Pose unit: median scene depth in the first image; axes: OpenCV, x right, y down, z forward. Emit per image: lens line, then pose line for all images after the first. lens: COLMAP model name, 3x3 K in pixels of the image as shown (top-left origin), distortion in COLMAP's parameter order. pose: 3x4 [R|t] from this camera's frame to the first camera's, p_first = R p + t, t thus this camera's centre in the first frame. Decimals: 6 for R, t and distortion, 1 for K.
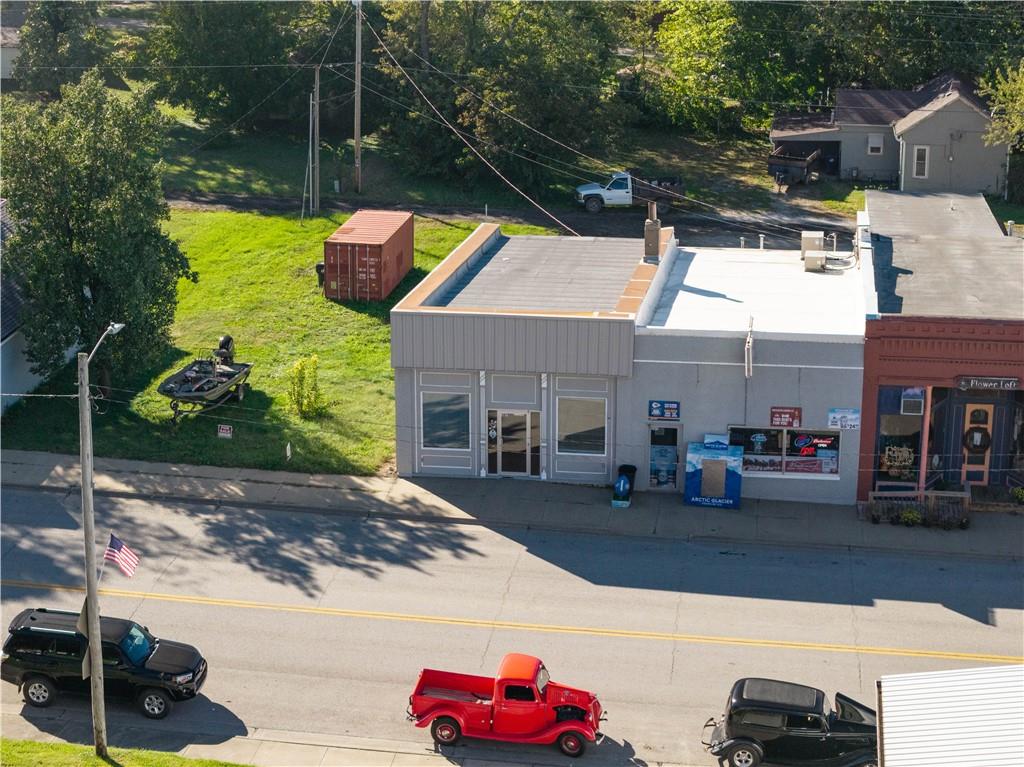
lens RADIAL K [[2006.9, 0, 512.0], [0, 2006.9, 383.5], [0, 0, 1]] dist [-0.209257, 0.121635]
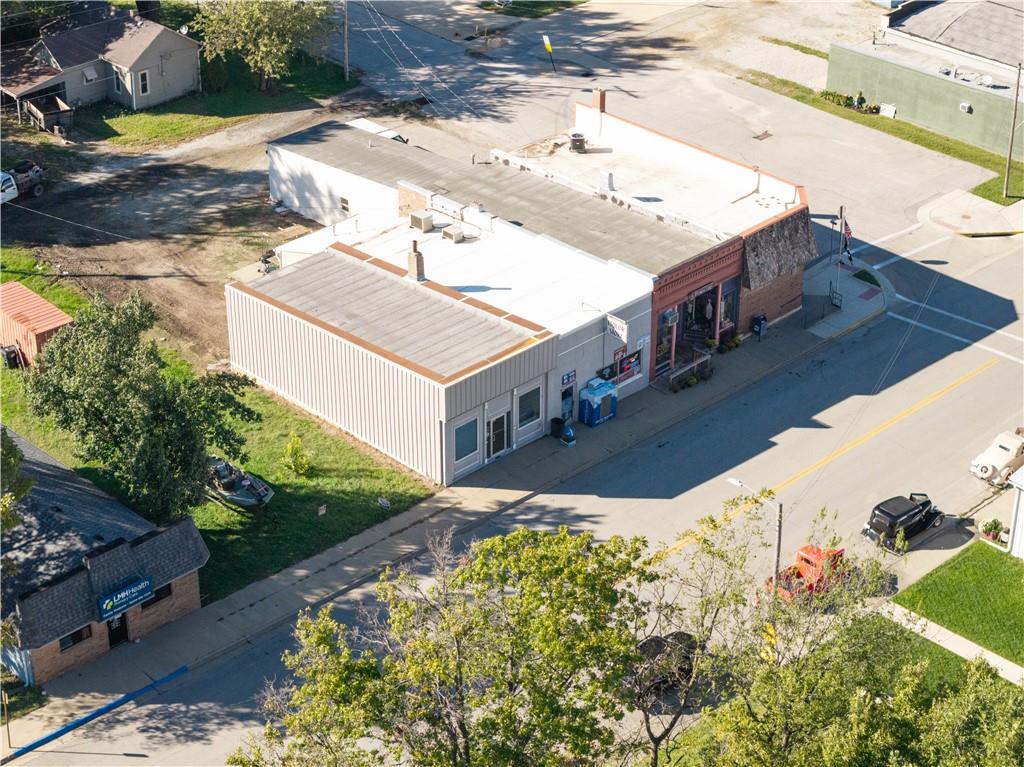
lens RADIAL K [[2104.3, 0, 512.0], [0, 2104.3, 383.5], [0, 0, 1]] dist [-0.294410, 0.879141]
pose [[0.608174, -0.390981, 0.690839, -1.111494], [0.232516, 0.919860, 0.315901, -0.522871], [-0.758987, -0.031492, 0.650344, -0.053443]]
